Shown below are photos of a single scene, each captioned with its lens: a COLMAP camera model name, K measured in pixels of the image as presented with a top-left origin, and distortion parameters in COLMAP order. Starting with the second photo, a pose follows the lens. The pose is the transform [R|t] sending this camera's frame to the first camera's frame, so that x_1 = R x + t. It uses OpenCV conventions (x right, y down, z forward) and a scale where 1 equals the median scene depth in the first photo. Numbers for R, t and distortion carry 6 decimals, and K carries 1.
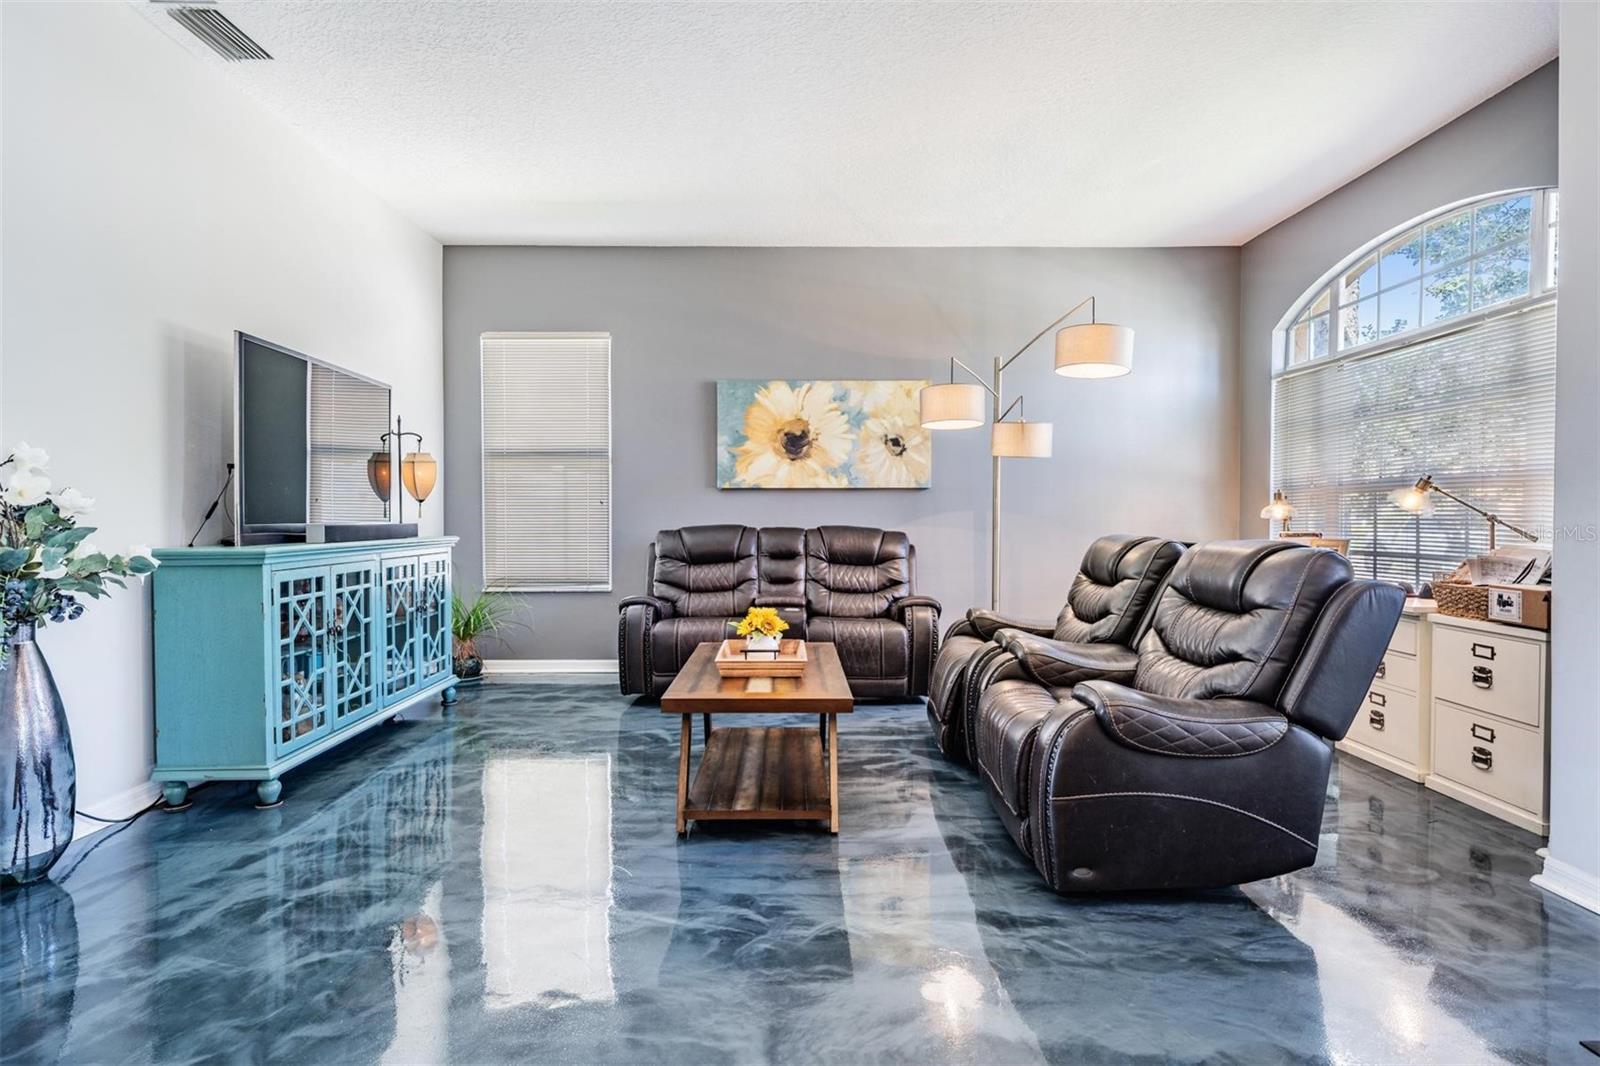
lens RADIAL K [[798.6, 0, 784.1], [0, 798.6, 521.3], [0, 0, 1]] dist [0.002816, 0.000533]
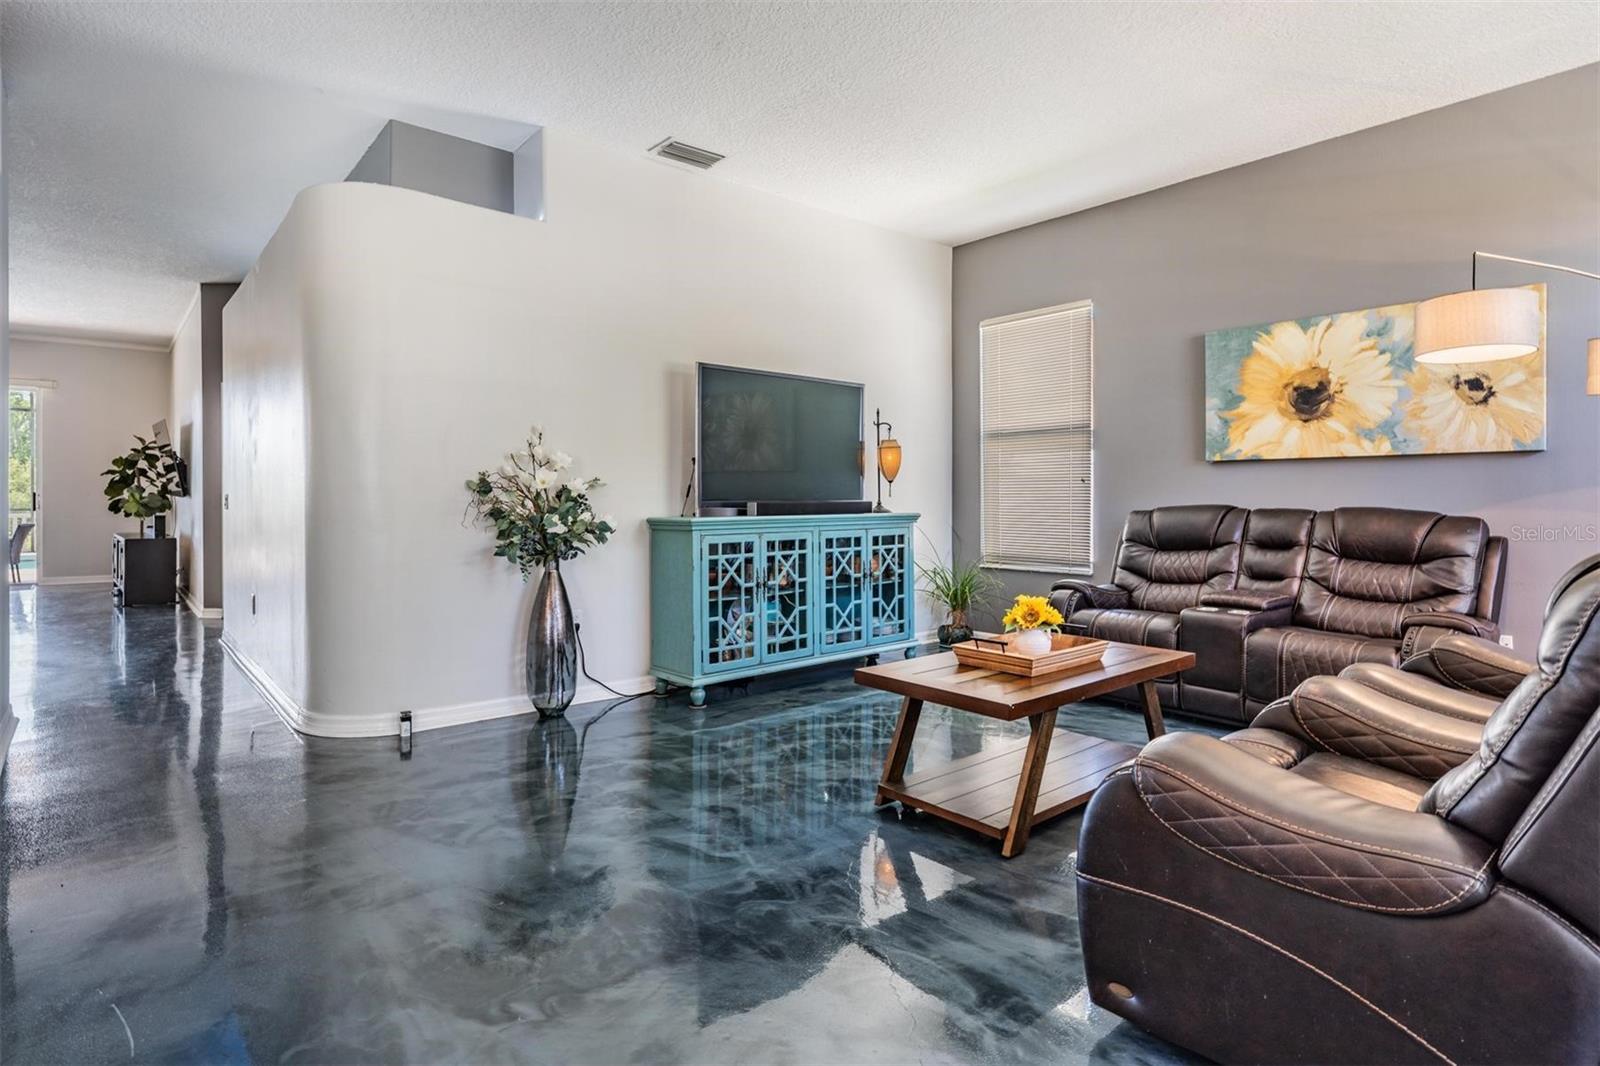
lens RADIAL K [[819.0, 0, 803.7], [0, 819.0, 491.0], [0, 0, 1]] dist [0.000731, 0.000103]
pose [[0.655867, -0.005516, -0.754857, 0.301836], [-0.003178, 0.999944, -0.010068, -0.000135], [0.754870, 0.009002, 0.655812, 0.122268]]
